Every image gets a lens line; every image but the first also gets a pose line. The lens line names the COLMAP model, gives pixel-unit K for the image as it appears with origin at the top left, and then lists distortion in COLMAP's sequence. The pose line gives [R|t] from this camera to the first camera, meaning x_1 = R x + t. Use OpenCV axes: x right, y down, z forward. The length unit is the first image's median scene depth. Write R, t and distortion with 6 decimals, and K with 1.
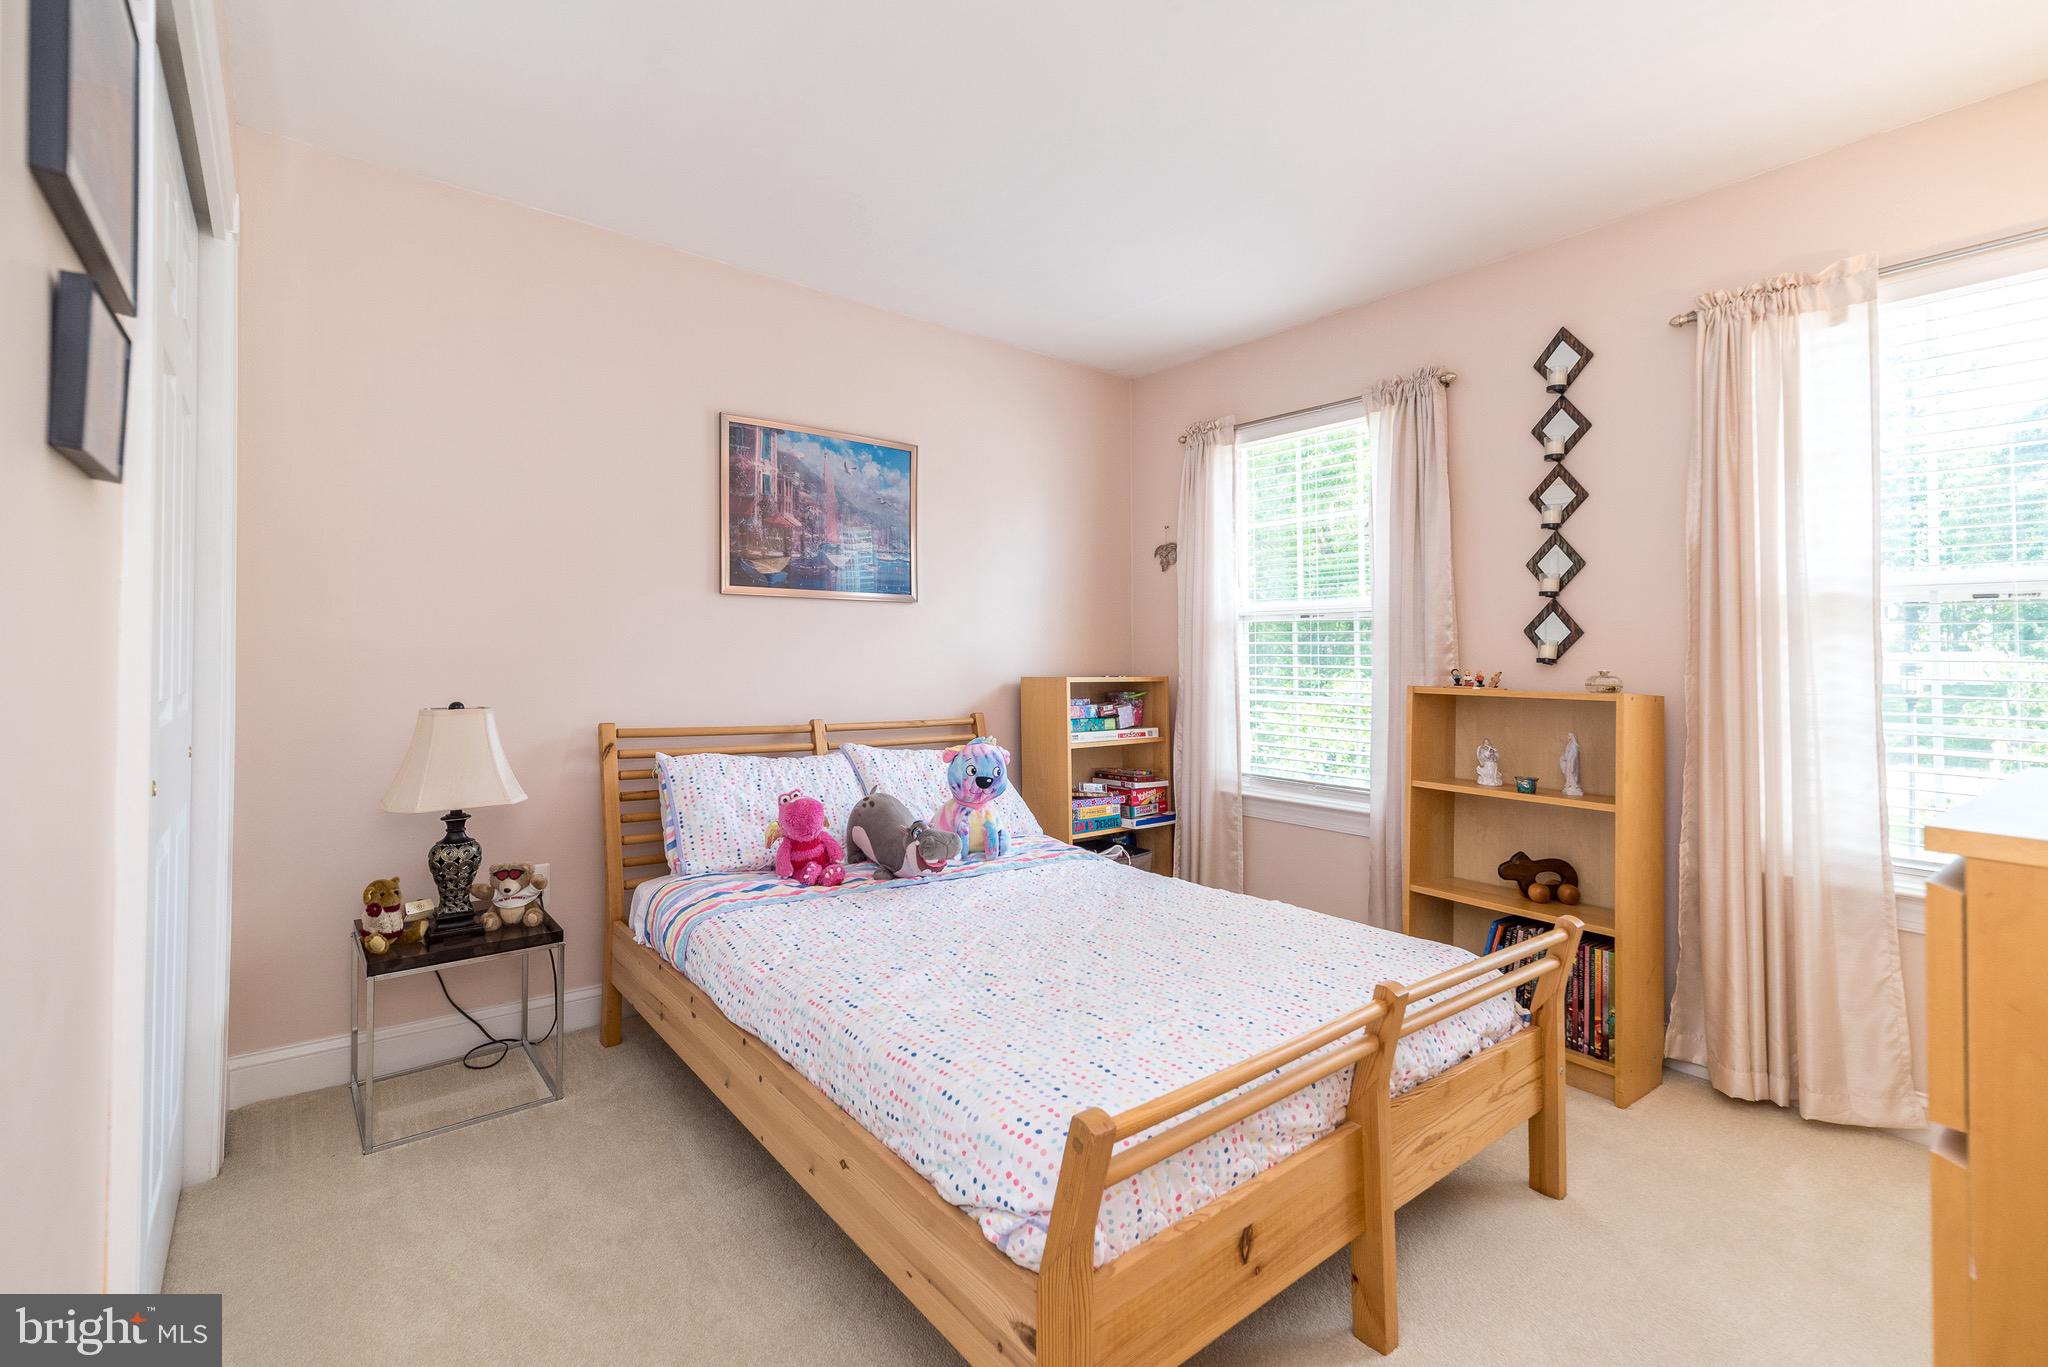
lens RADIAL K [[906.7, 0, 1022.9], [0, 906.7, 610.5], [0, 0, 1]] dist [0.001369, 0.000097]
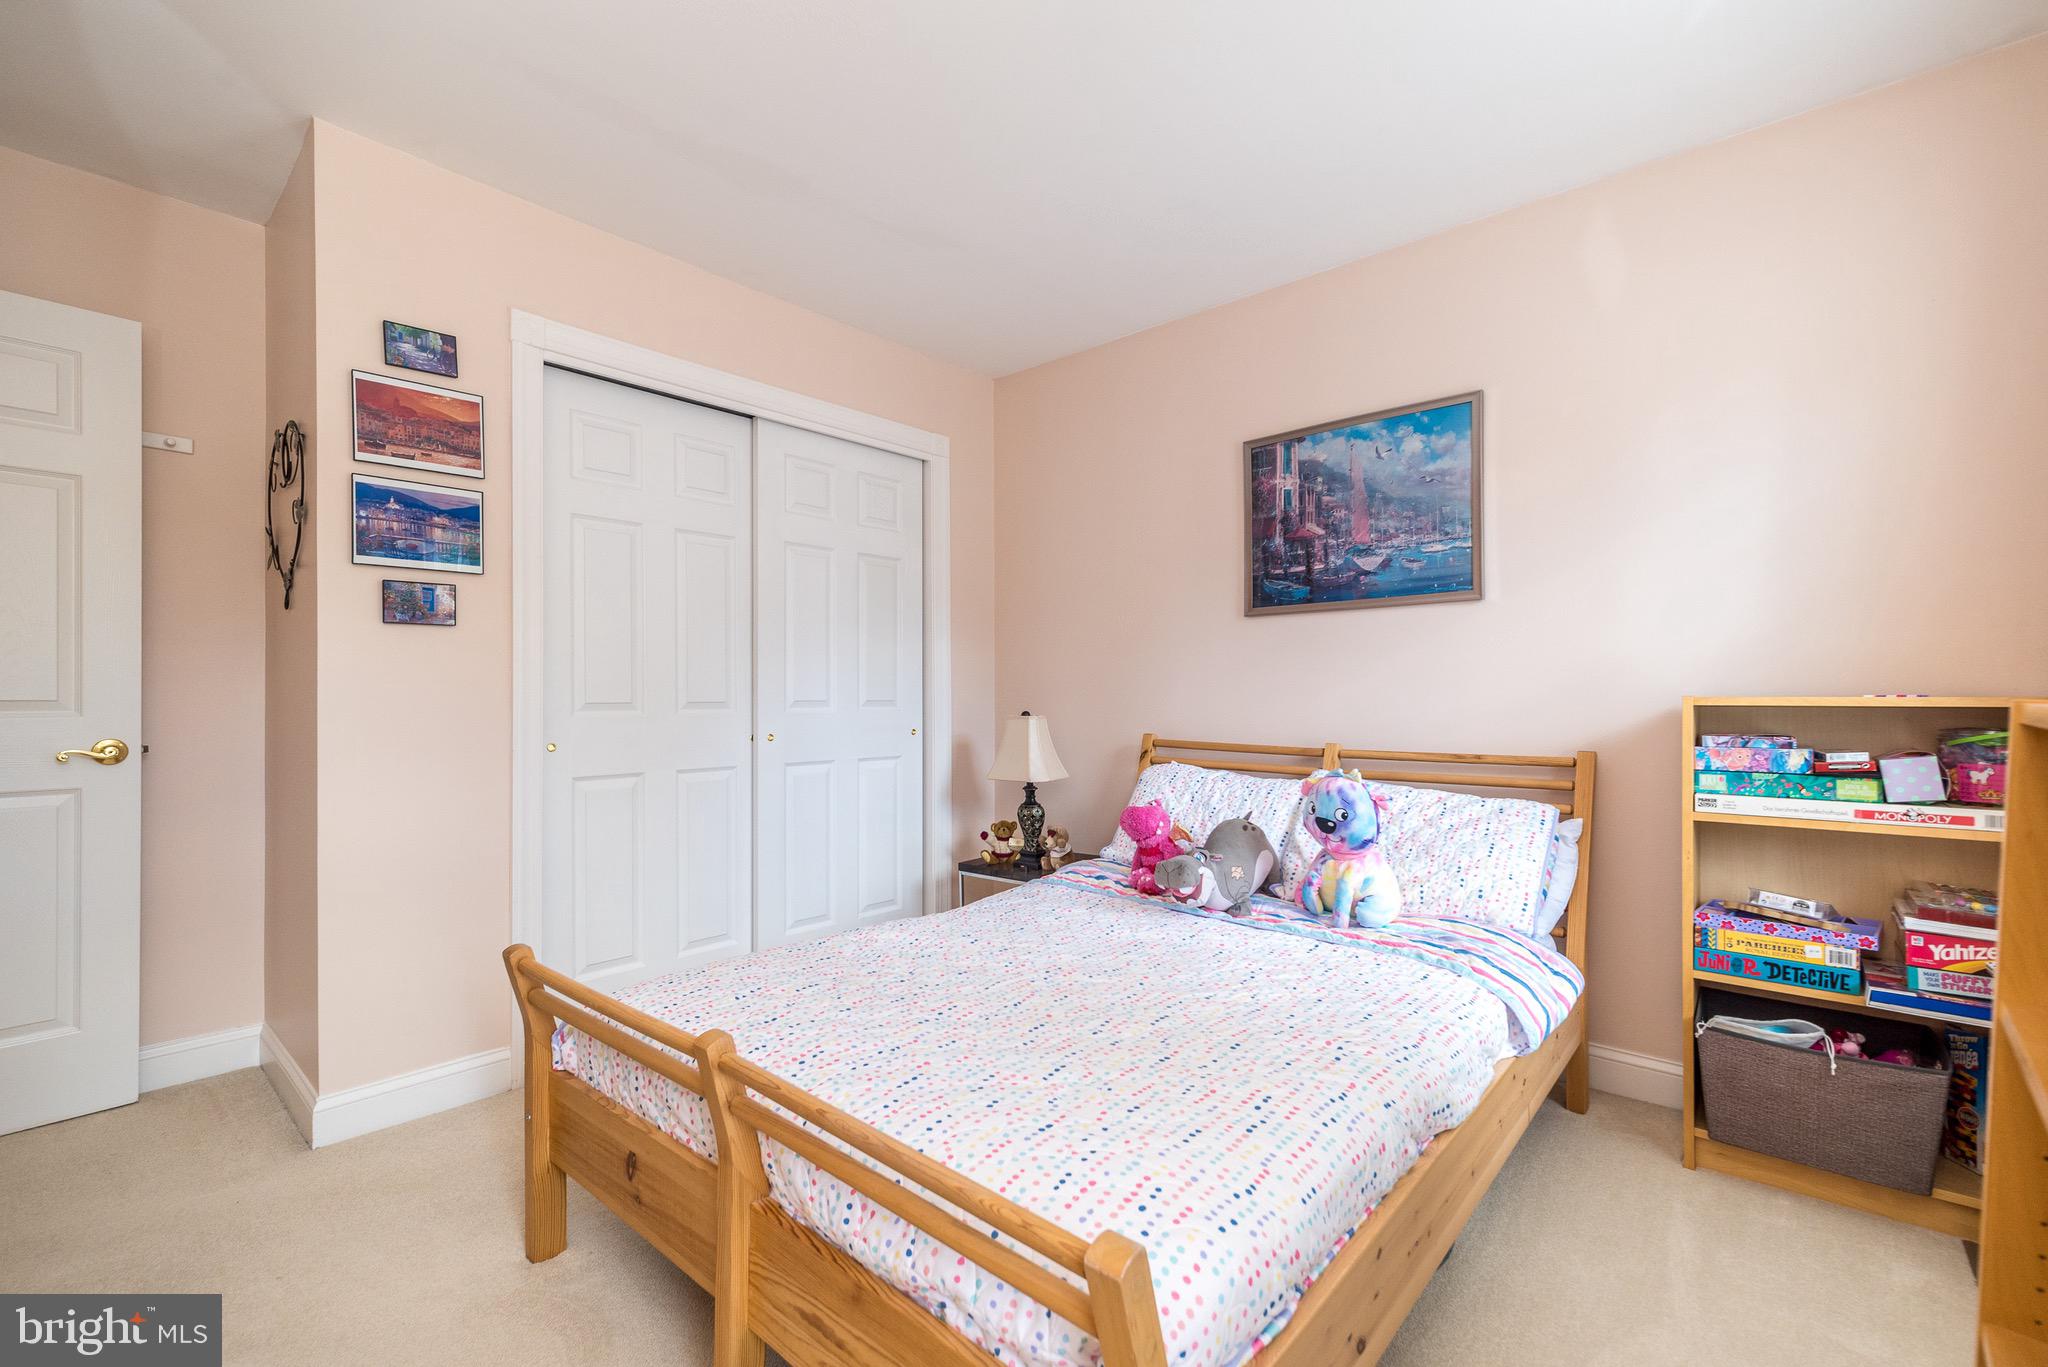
lens RADIAL K [[888.9, 0, 1026.8], [0, 888.9, 681.5], [0, 0, 1]] dist [0.003824, 0.000202]
pose [[0.169887, -0.027532, -0.985079, 0.591138], [0.055385, 0.998296, -0.018350, 0.056709], [0.983906, -0.051441, 0.171122, 0.540868]]
